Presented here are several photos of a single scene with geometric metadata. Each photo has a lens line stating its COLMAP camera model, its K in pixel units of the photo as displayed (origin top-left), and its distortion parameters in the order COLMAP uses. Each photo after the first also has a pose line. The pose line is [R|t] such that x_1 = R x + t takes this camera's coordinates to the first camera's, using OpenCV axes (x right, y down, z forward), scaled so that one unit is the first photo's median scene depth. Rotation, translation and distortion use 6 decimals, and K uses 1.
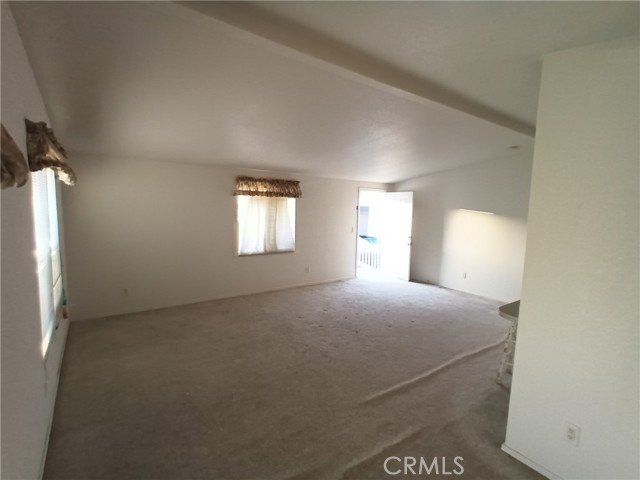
lens RADIAL K [[319.1, 0, 320.4], [0, 319.1, 240.2], [0, 0, 1]] dist [0.006721, -0.000643]
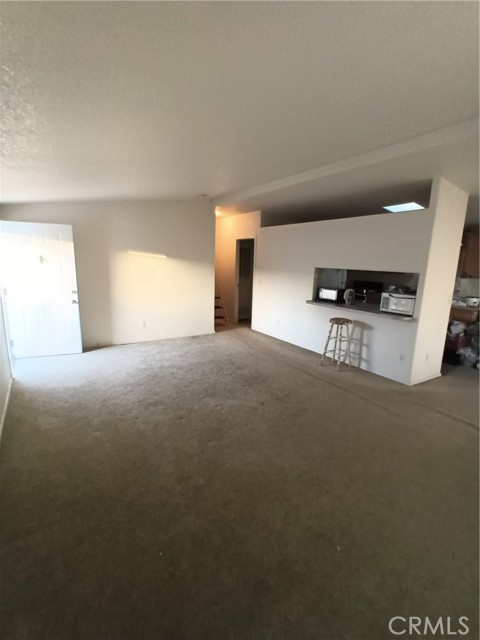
lens RADIAL K [[319.1, 0, 240.8], [0, 319.1, 321.4], [0, 0, 1]] dist [0.006721, -0.000643]
pose [[0.058295, -0.216326, 0.974579, -0.396647], [0.086604, 0.973655, 0.210941, -0.063221], [-0.994536, 0.072106, 0.075494, 0.594278]]
